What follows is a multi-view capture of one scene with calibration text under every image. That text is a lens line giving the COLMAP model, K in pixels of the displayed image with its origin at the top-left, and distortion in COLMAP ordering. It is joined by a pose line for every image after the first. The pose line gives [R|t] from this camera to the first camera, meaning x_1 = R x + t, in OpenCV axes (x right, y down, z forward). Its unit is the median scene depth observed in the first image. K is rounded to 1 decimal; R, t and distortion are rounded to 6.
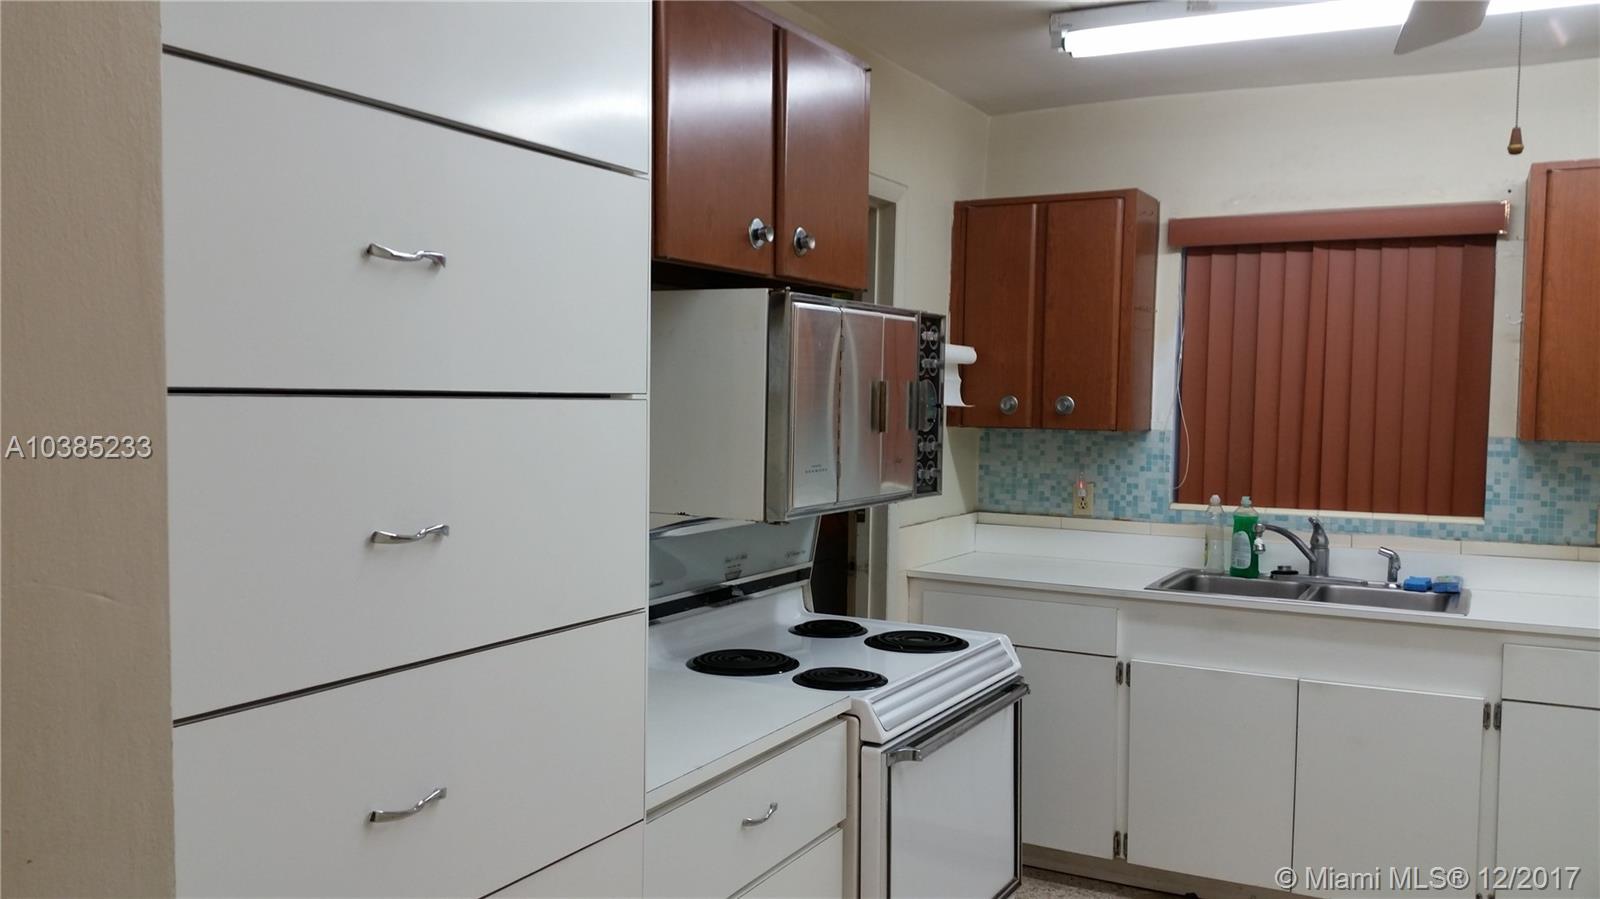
lens RADIAL K [[1294.0, 0, 806.7], [0, 1294.0, 443.6], [0, 0, 1]] dist [0.069311, -0.137426]
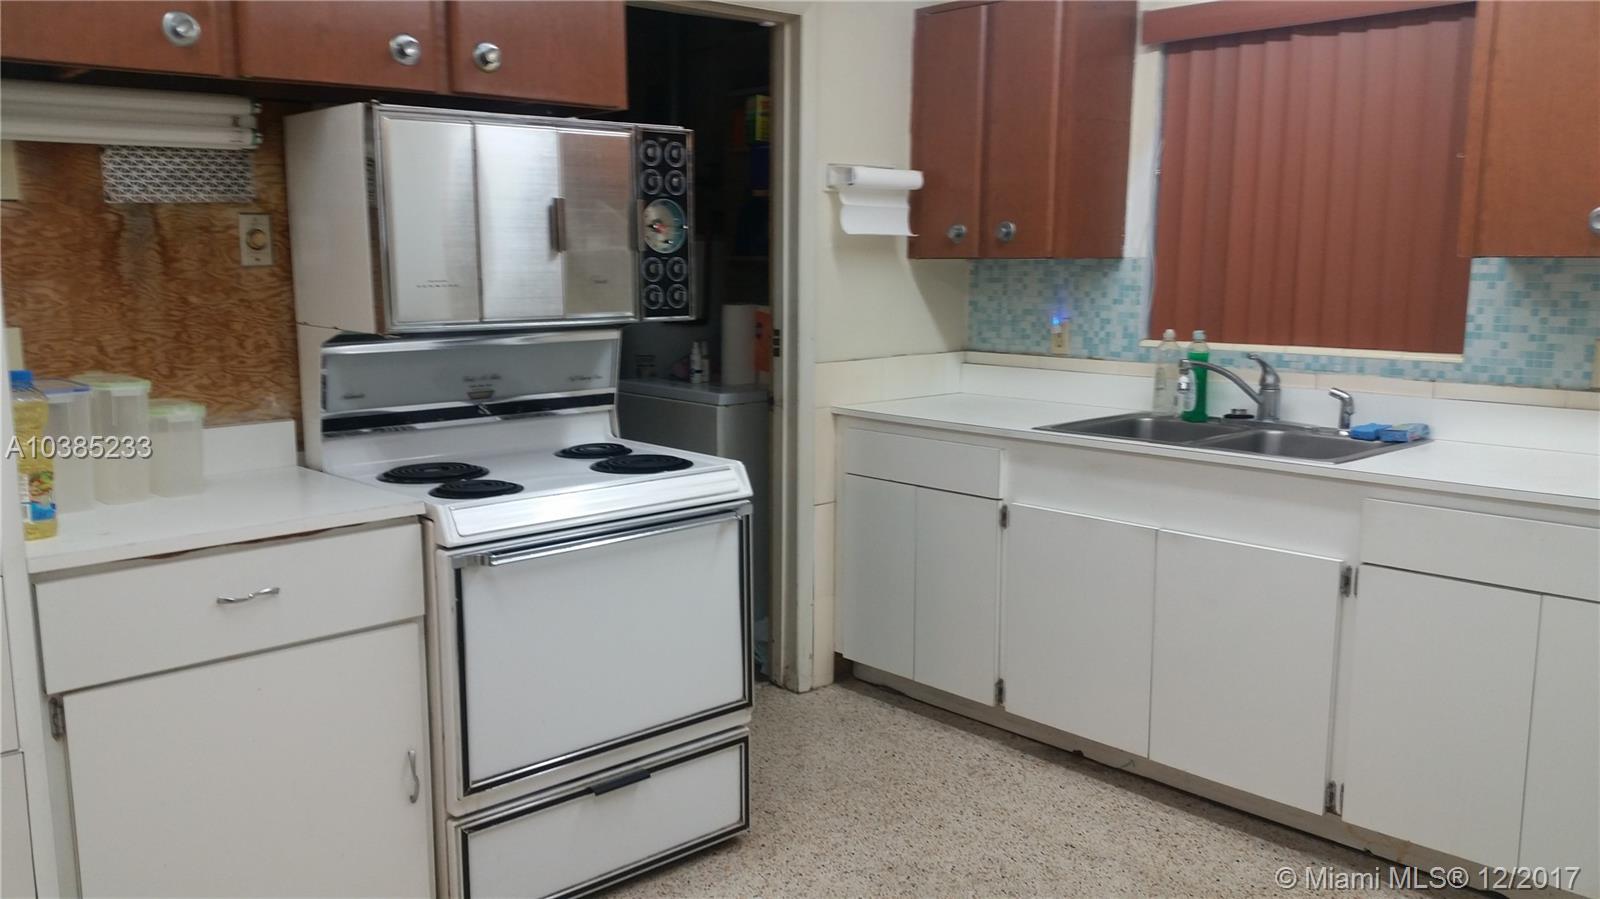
lens RADIAL K [[1294.0, 0, 786.9], [0, 1294.0, 473.2], [0, 0, 1]] dist [0.069311, -0.137426]
pose [[0.944786, 0.038300, -0.325443, 0.372802], [0.004056, 0.991703, 0.128485, 0.022418], [0.327664, -0.122711, 0.936791, 0.068099]]
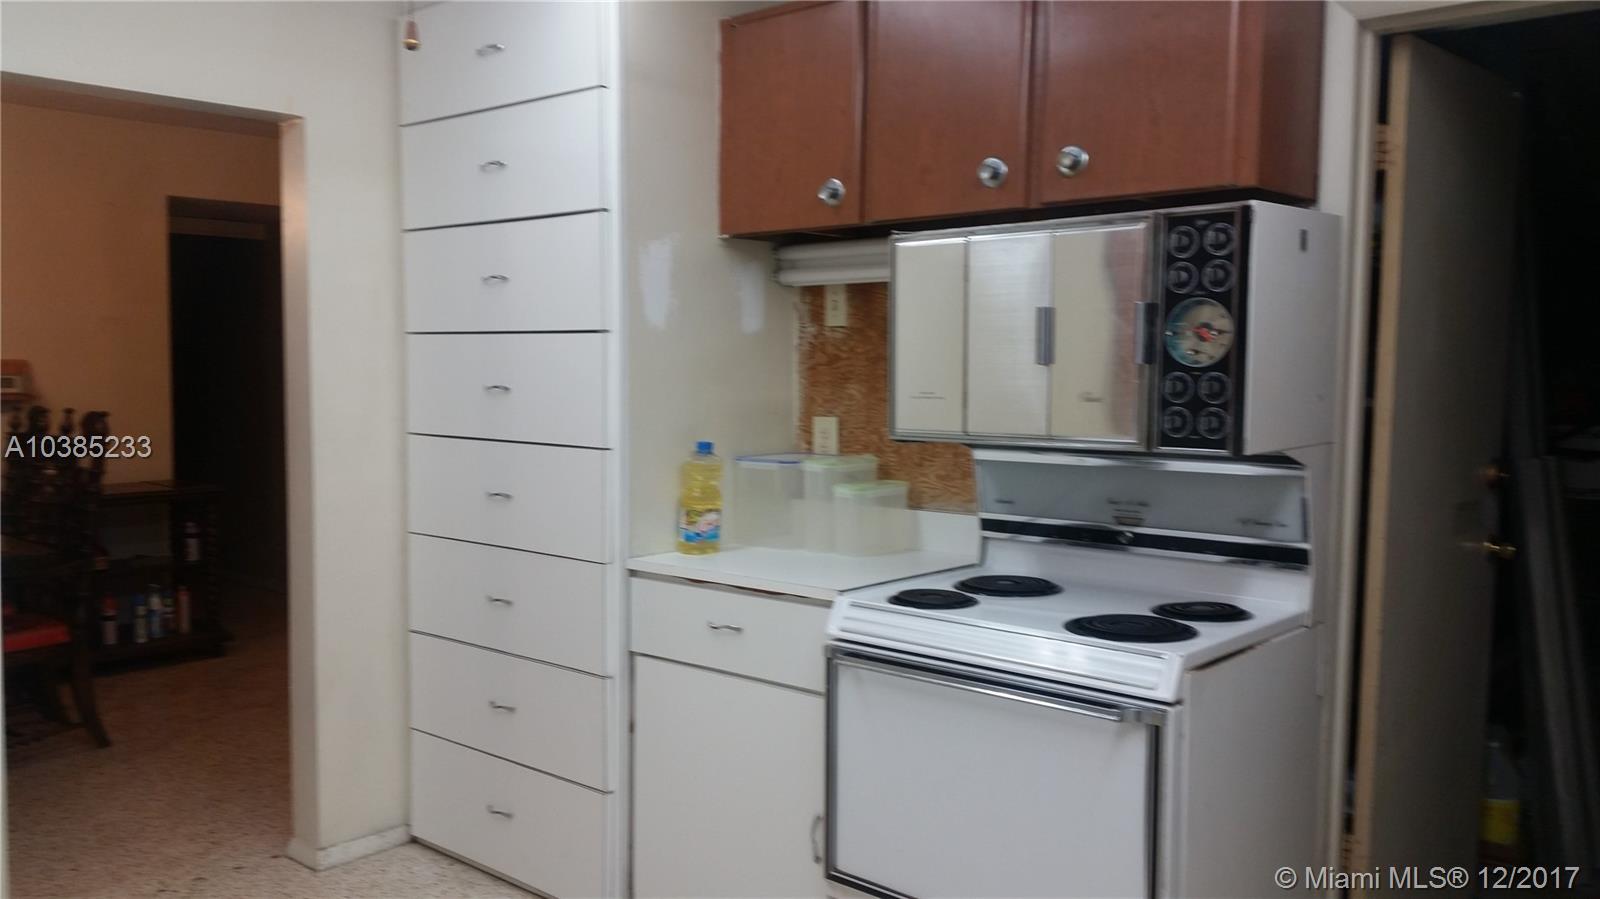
lens RADIAL K [[1294.0, 0, 799.2], [0, 1294.0, 456.5], [0, 0, 1]] dist [0.069311, -0.137426]
pose [[-0.237713, 0.053716, -0.969849, 0.655726], [-0.045498, 0.996758, 0.066359, 0.002387], [0.970269, 0.059900, -0.234499, 0.709815]]
